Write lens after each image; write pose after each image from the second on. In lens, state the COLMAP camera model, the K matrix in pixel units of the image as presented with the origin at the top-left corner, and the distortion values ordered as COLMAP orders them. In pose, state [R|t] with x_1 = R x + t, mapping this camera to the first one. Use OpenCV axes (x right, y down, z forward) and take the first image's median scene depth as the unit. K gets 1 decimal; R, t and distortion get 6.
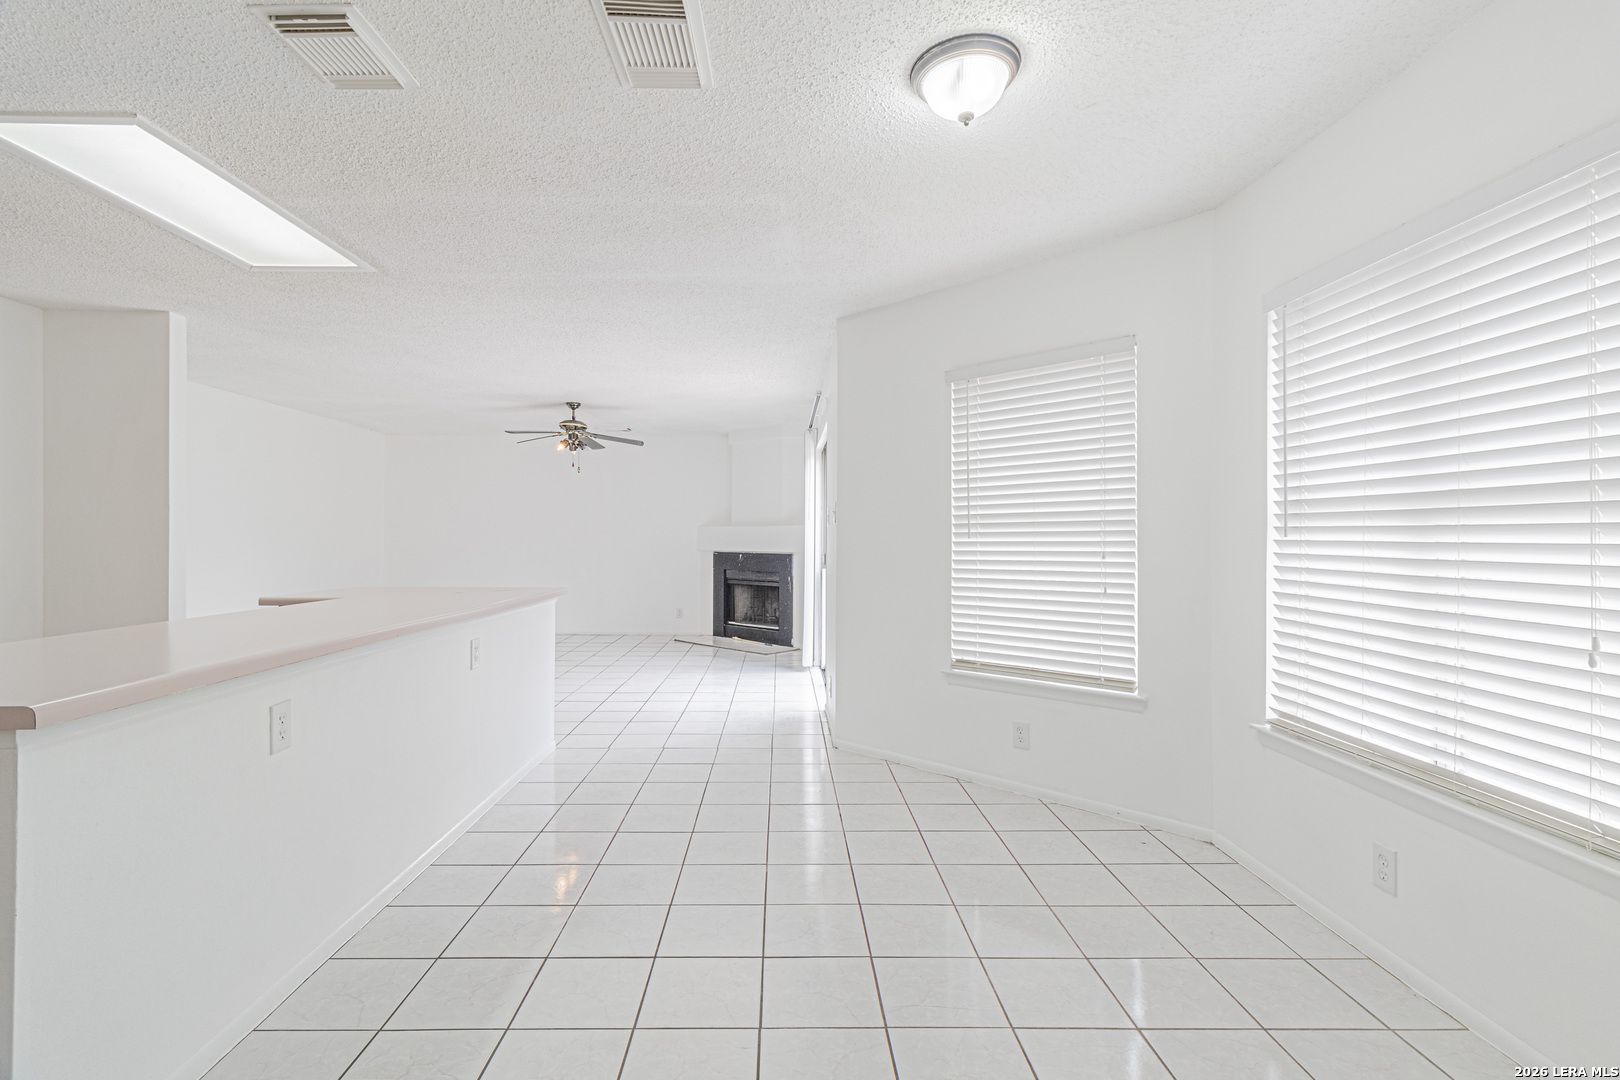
lens RADIAL K [[759.9, 0, 802.1], [0, 759.9, 540.4], [0, 0, 1]] dist [0.003550, 0.000885]
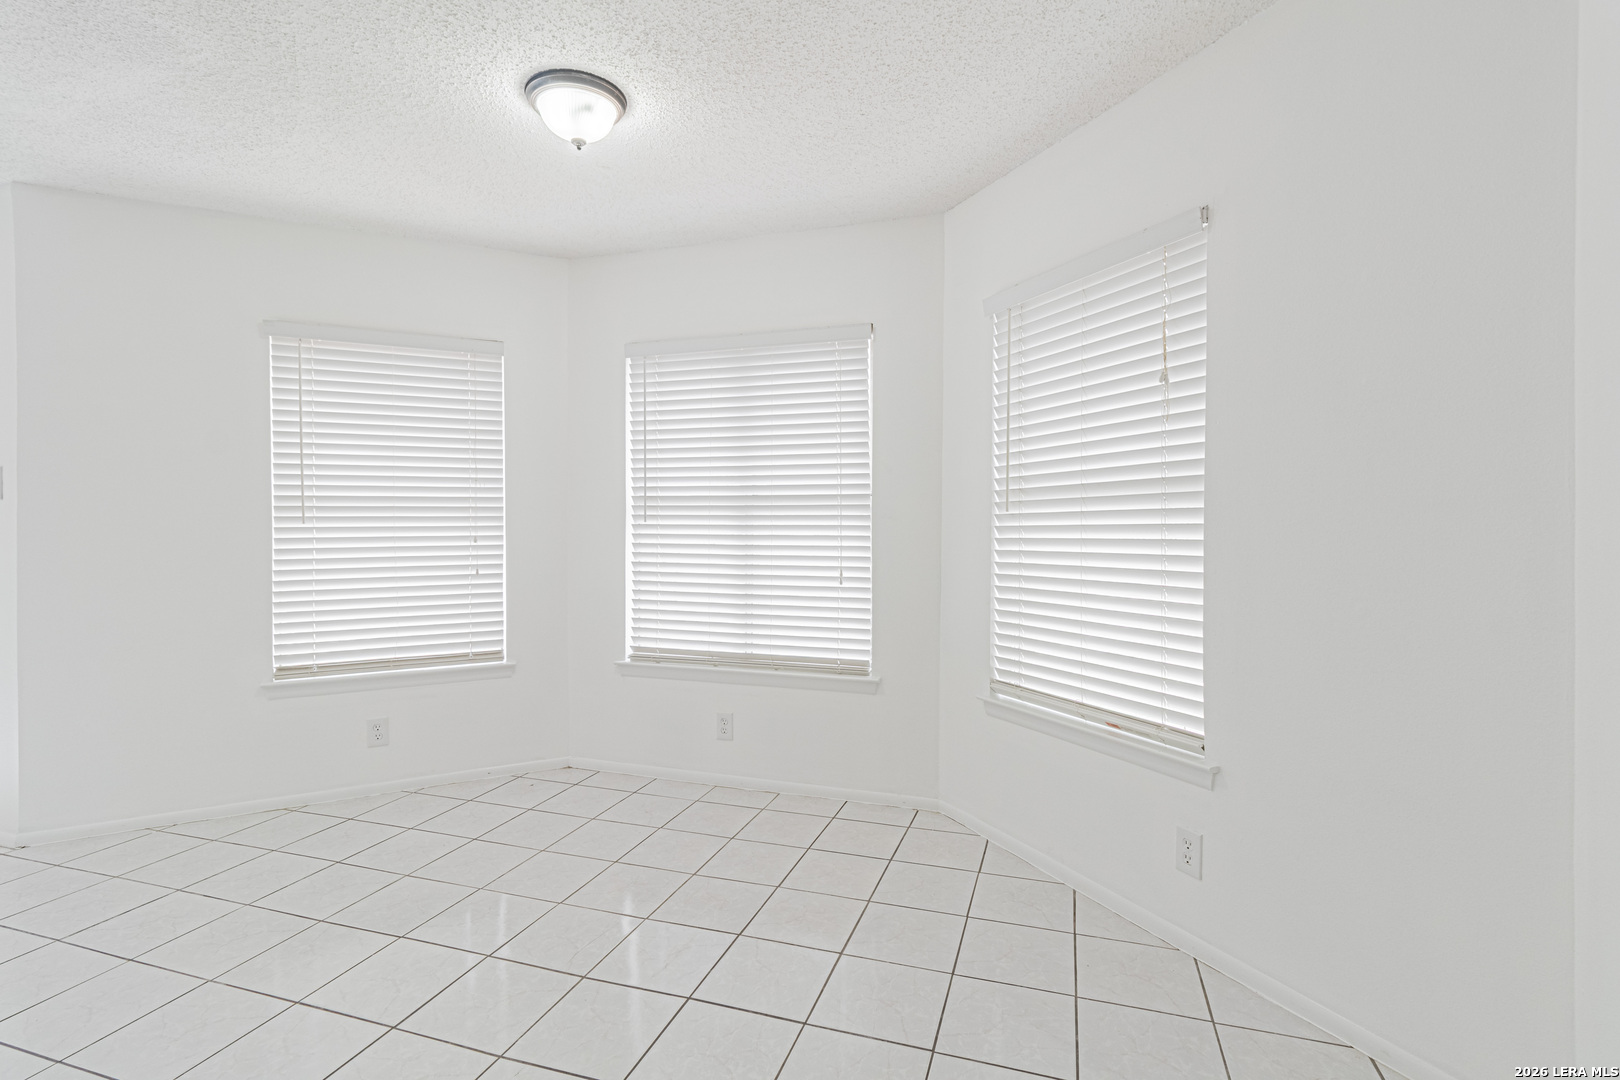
lens RADIAL K [[759.9, 0, 805.0], [0, 759.9, 533.0], [0, 0, 1]] dist [0.003550, 0.000885]
pose [[0.316507, -0.011187, 0.948524, -0.479617], [0.004329, 0.999937, 0.010349, 0.001818], [-0.948580, 0.000831, 0.316536, 0.216670]]
